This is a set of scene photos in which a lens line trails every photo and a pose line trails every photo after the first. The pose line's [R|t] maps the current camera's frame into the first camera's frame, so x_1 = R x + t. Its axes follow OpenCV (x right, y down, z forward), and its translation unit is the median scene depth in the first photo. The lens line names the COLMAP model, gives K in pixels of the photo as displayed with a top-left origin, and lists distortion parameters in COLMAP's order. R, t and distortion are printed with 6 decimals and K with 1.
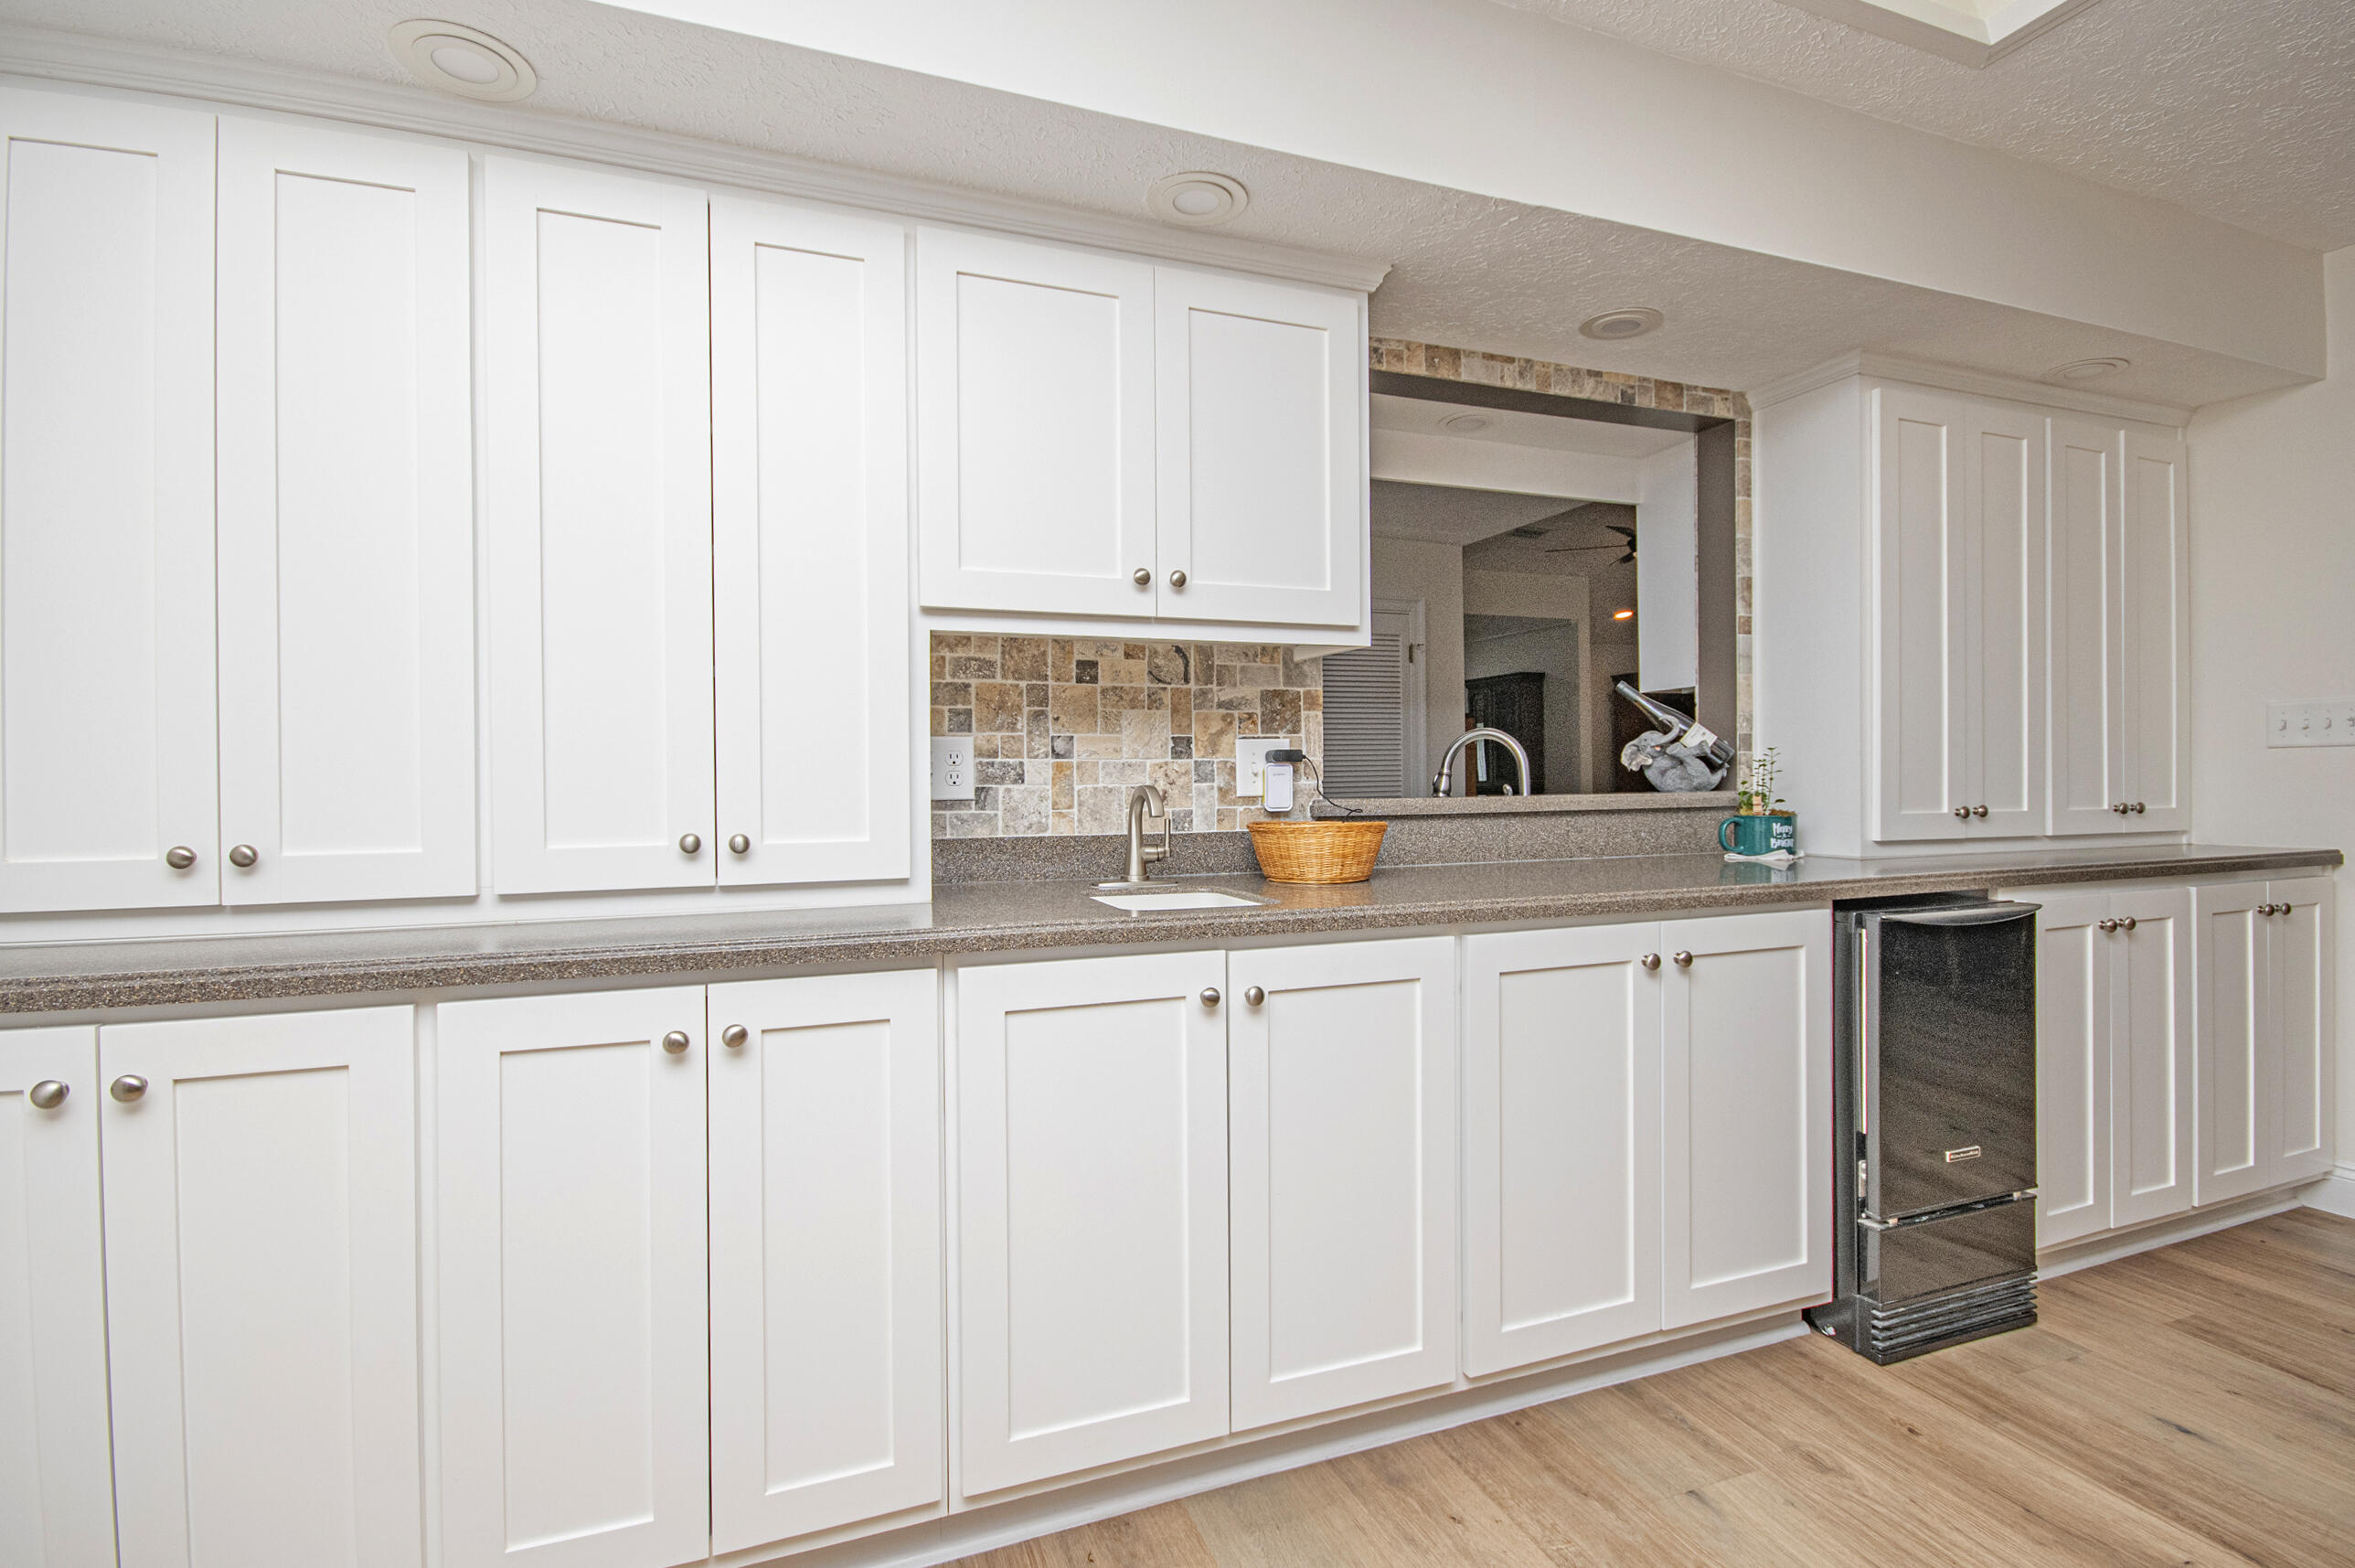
lens RADIAL K [[1077.8, 0, 1162.8], [0, 1077.8, 789.5], [0, 0, 1]] dist [0.000452, -0.002675]
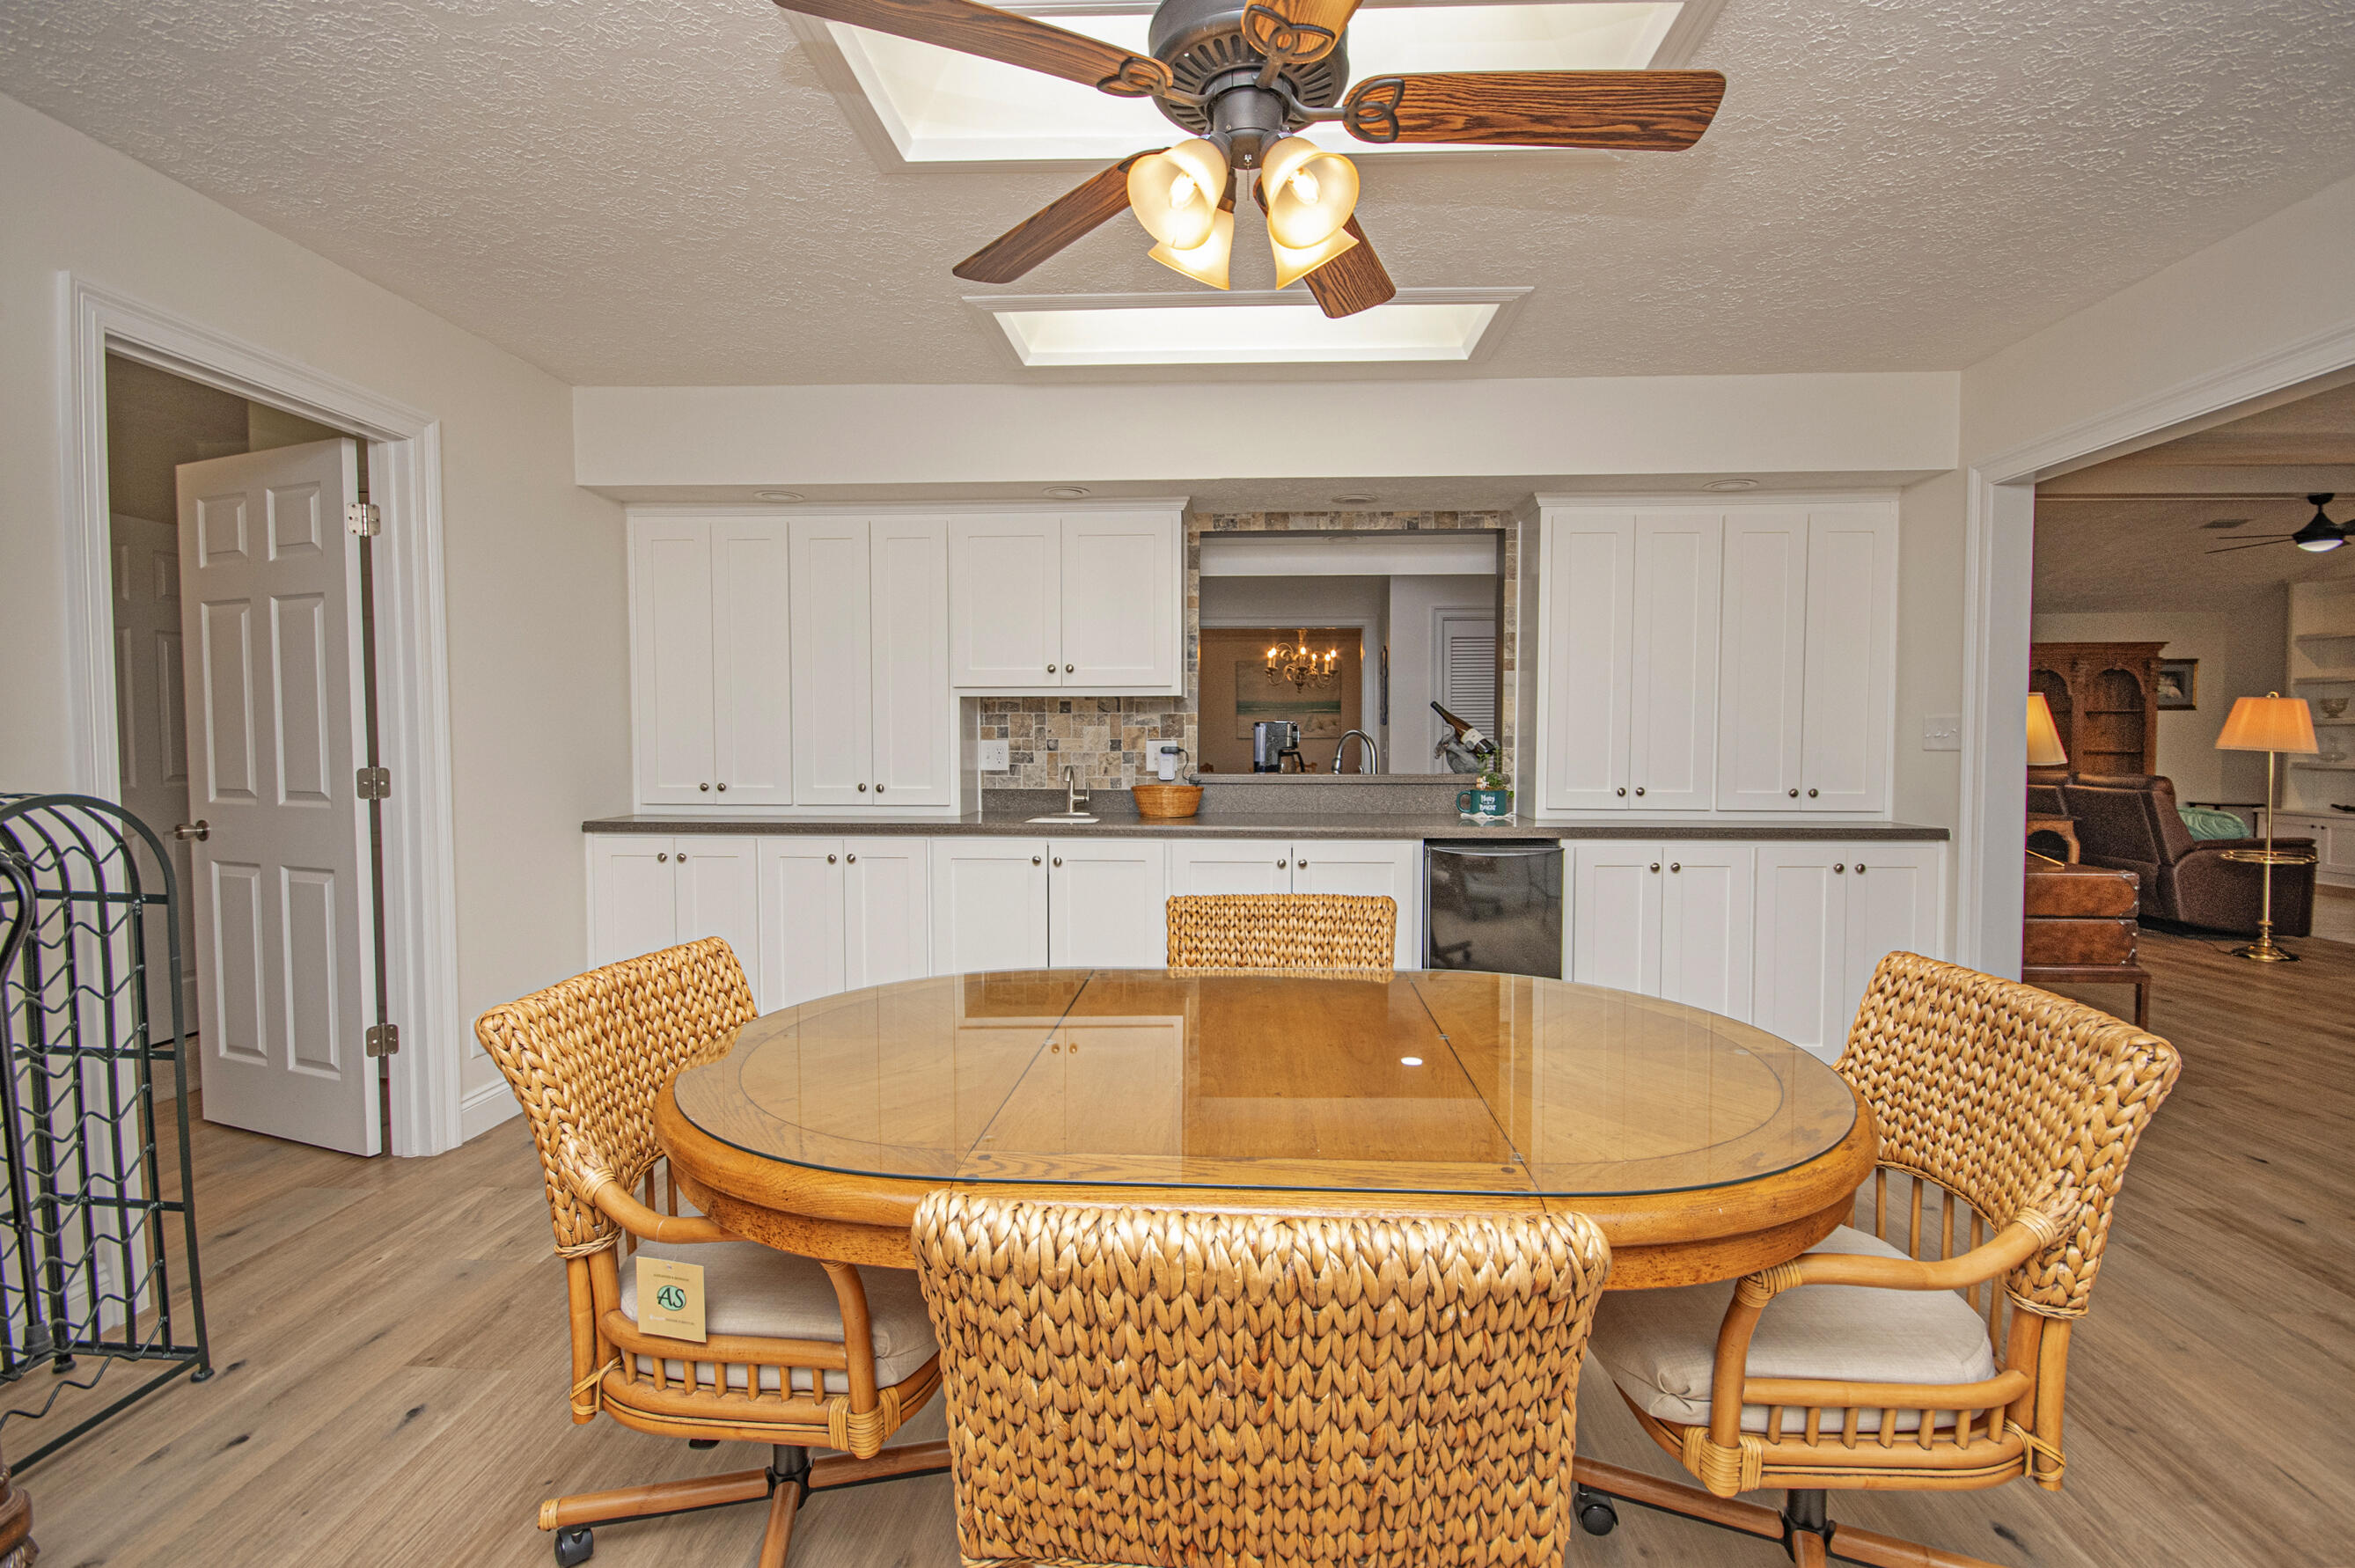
lens RADIAL K [[1077.7, 0, 1157.7], [0, 1077.7, 790.3], [0, 0, 1]] dist [0.000452, -0.002675]
pose [[0.913192, 0.028772, -0.406513, 0.859616], [-0.012780, 0.999036, 0.042000, -0.039679], [0.407329, -0.033158, 0.912679, -0.717215]]
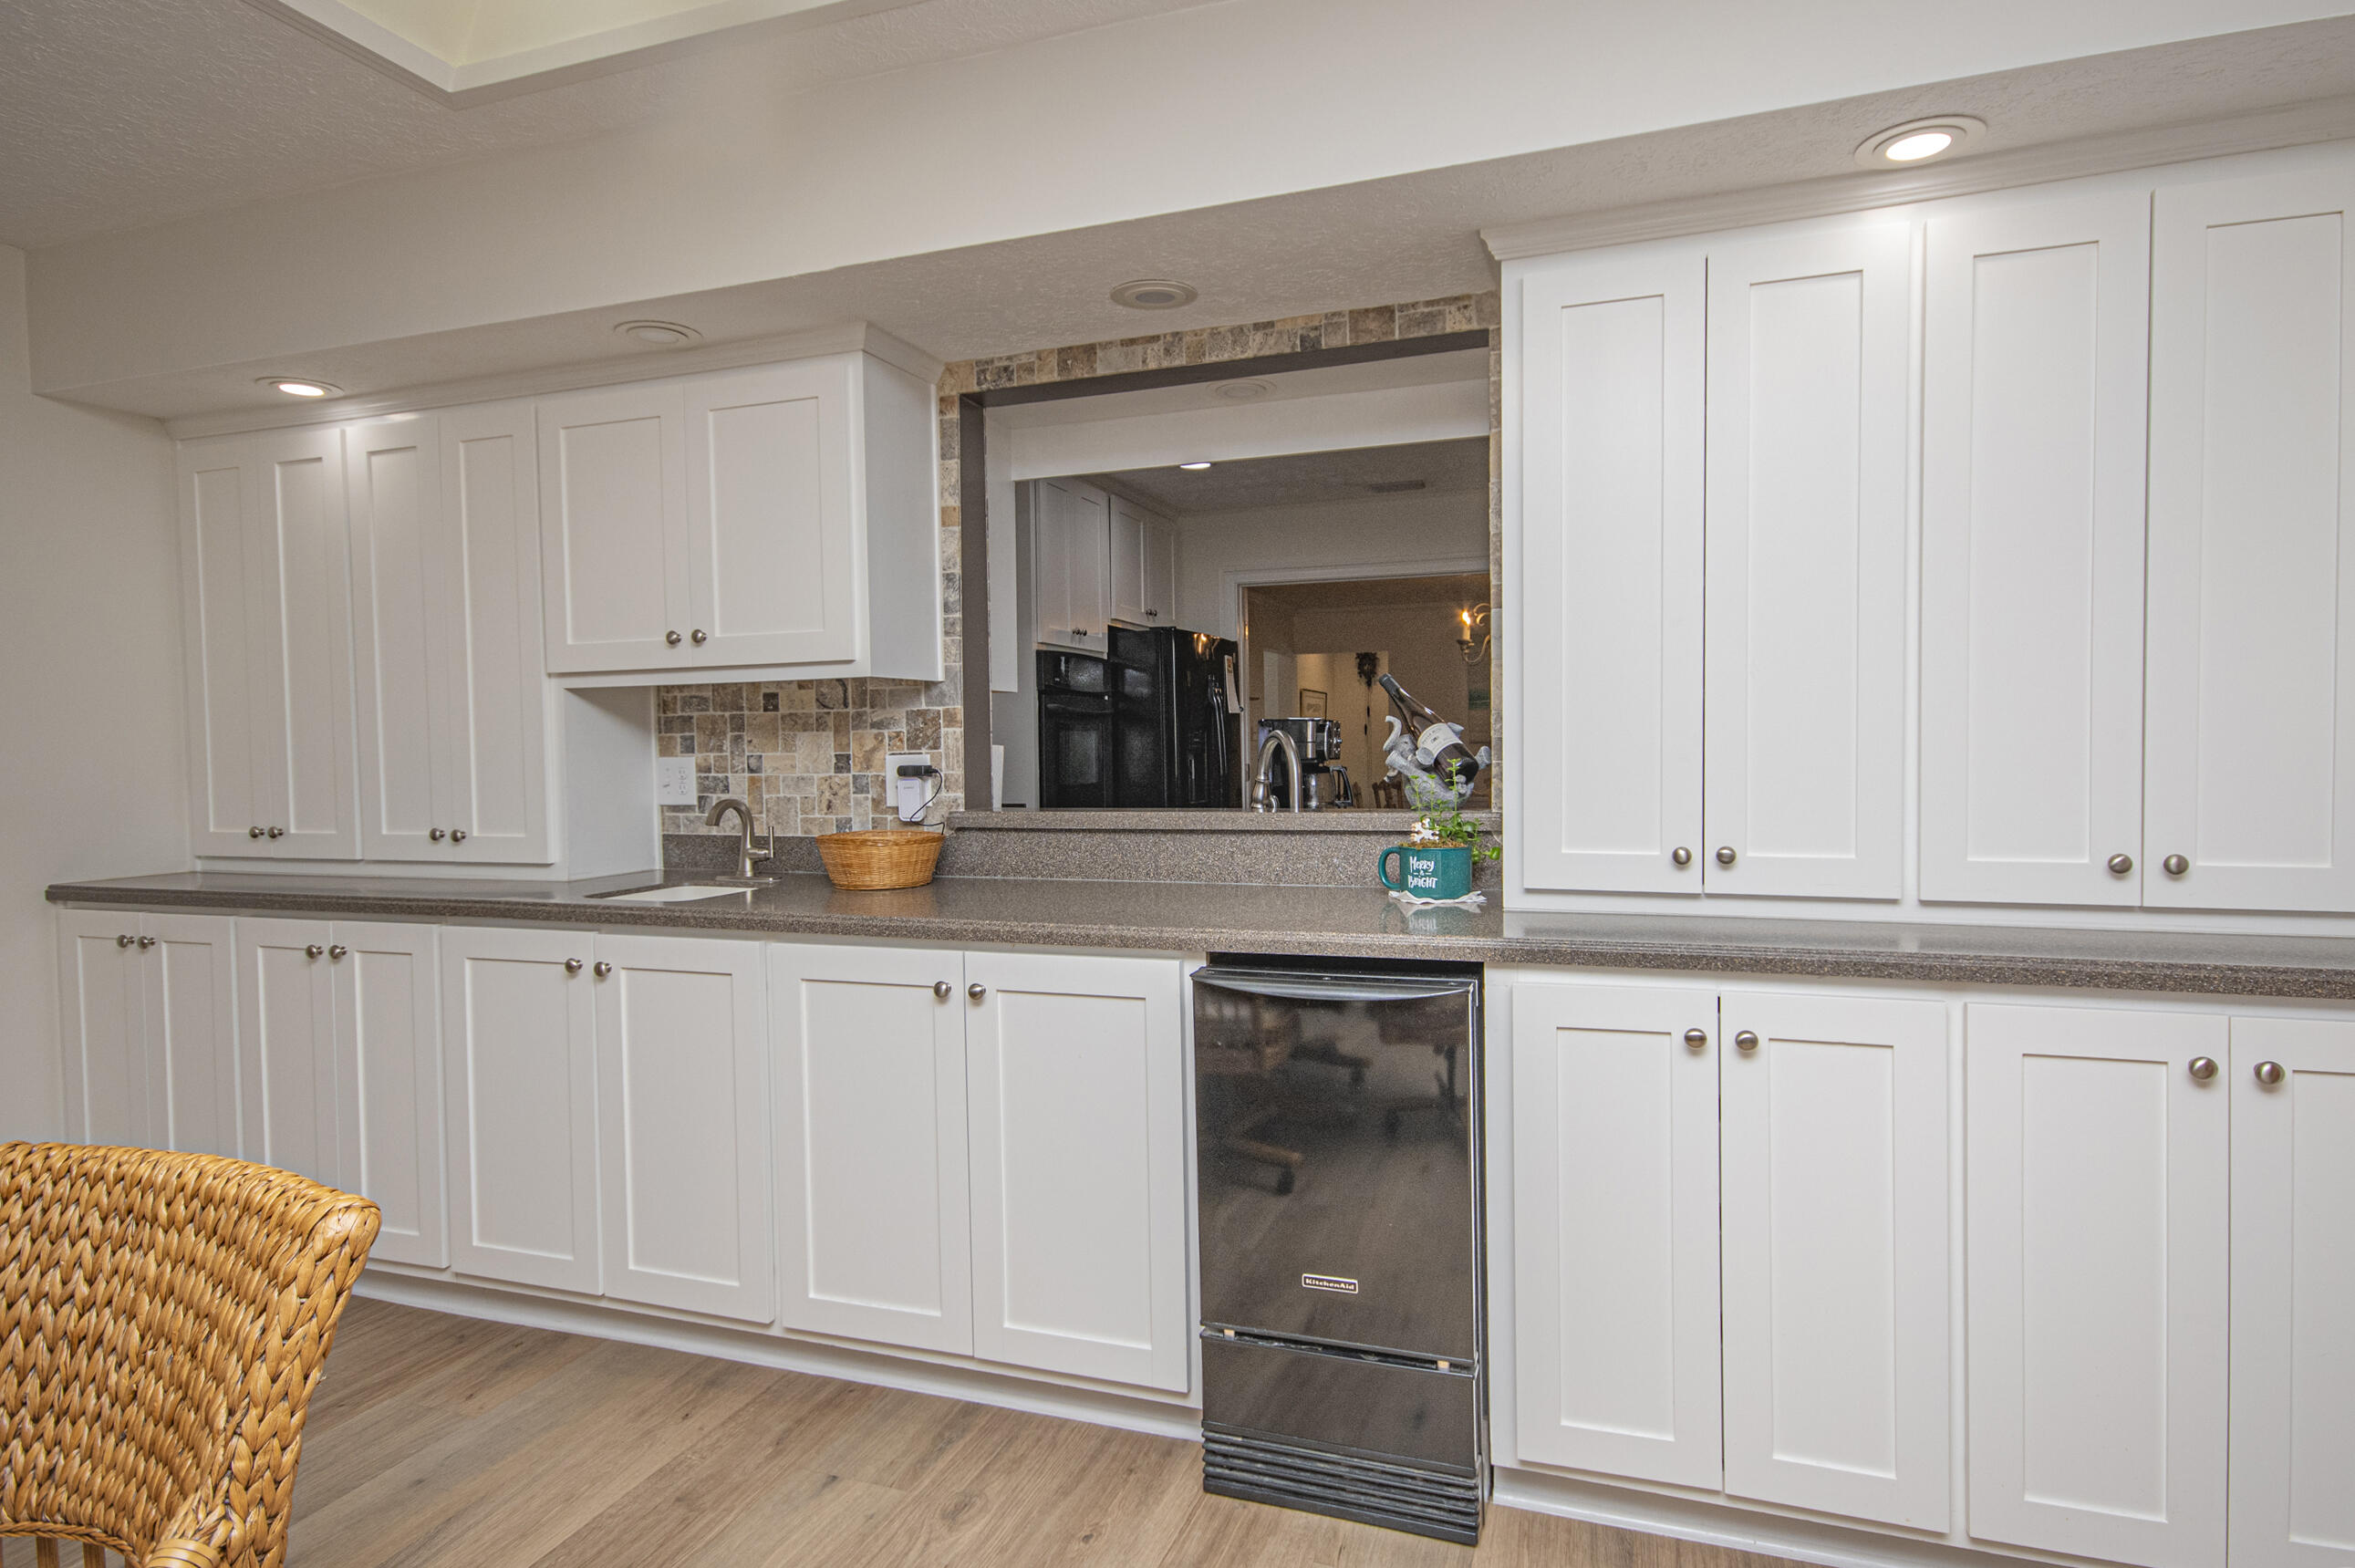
lens RADIAL K [[1248.2, 0, 1174.4], [0, 1248.2, 786.4], [0, 0, 1]] dist [0.012746, 0.000291]
pose [[0.768362, 0.019022, -0.639733, 1.130957], [0.001180, 0.999514, 0.031138, -0.054877], [0.640015, -0.024680, 0.767966, 0.200039]]
